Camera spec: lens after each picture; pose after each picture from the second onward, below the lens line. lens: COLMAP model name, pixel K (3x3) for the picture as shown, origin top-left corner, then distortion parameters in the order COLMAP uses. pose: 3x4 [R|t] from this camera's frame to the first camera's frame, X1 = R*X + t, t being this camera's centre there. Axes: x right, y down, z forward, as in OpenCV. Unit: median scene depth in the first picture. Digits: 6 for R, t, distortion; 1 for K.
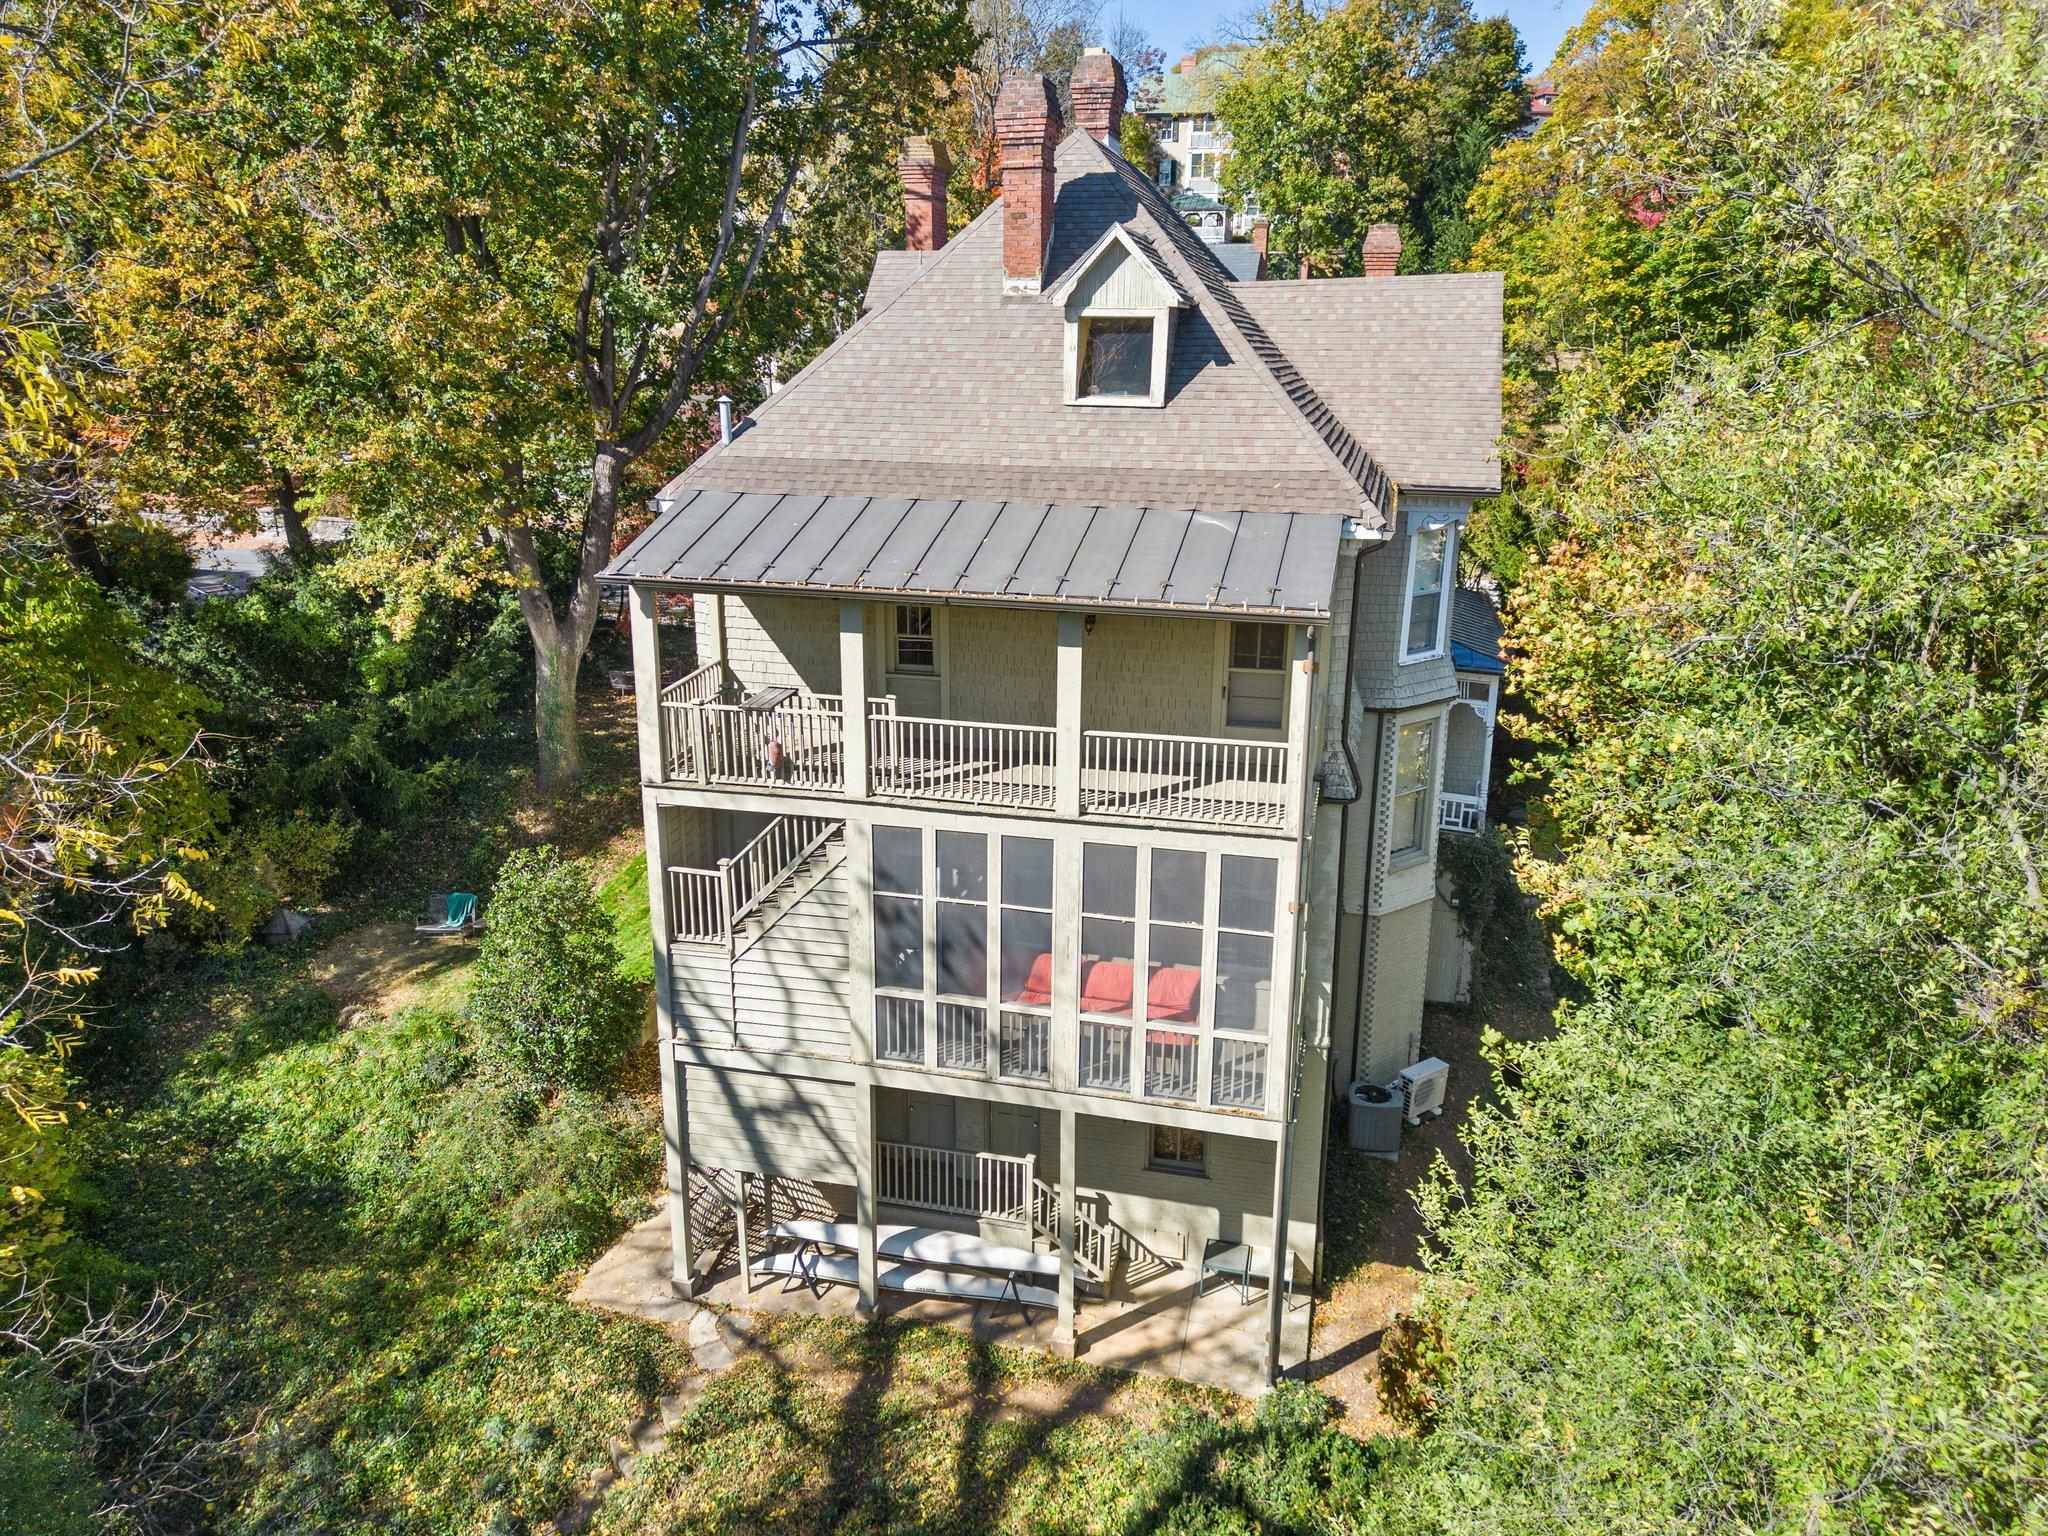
lens RADIAL K [[1425.6, 0, 1024.6], [0, 1425.6, 765.5], [0, 0, 1]] dist [0.049346, -0.036004]
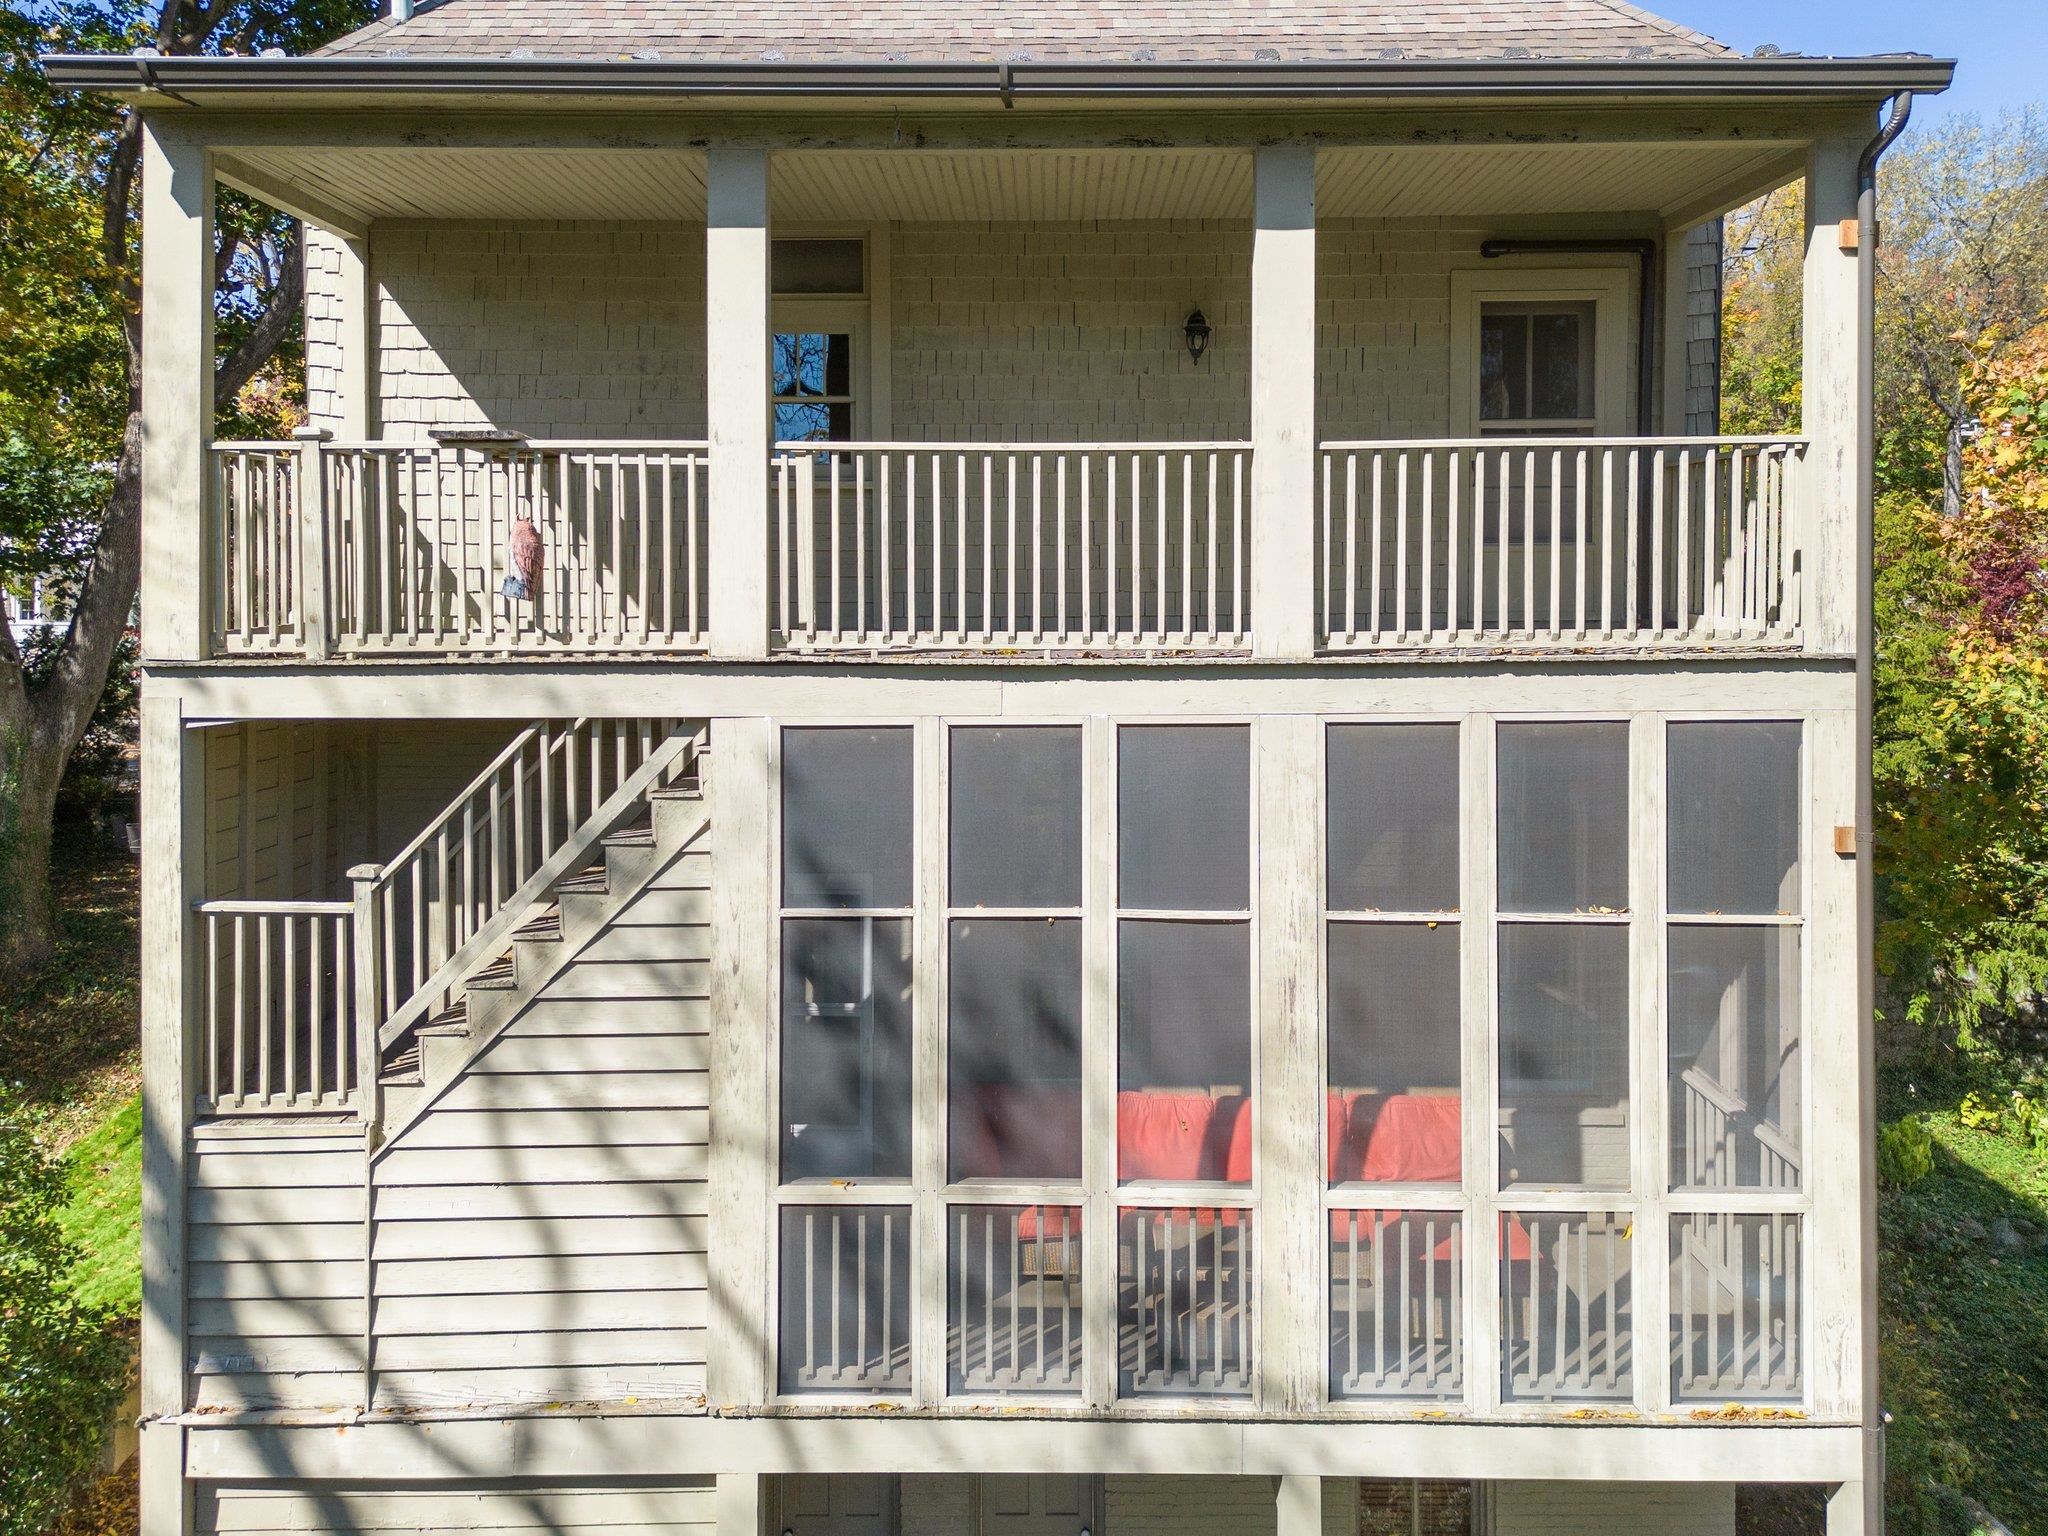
lens RADIAL K [[1425.6, 0, 1072.6], [0, 1425.6, 628.6], [0, 0, 1]] dist [0.049346, -0.036004]
pose [[0.975333, -0.017390, 0.220054, -0.111314], [0.078485, 0.959070, -0.272074, 0.125434], [-0.206316, 0.282634, 0.936777, 0.589919]]
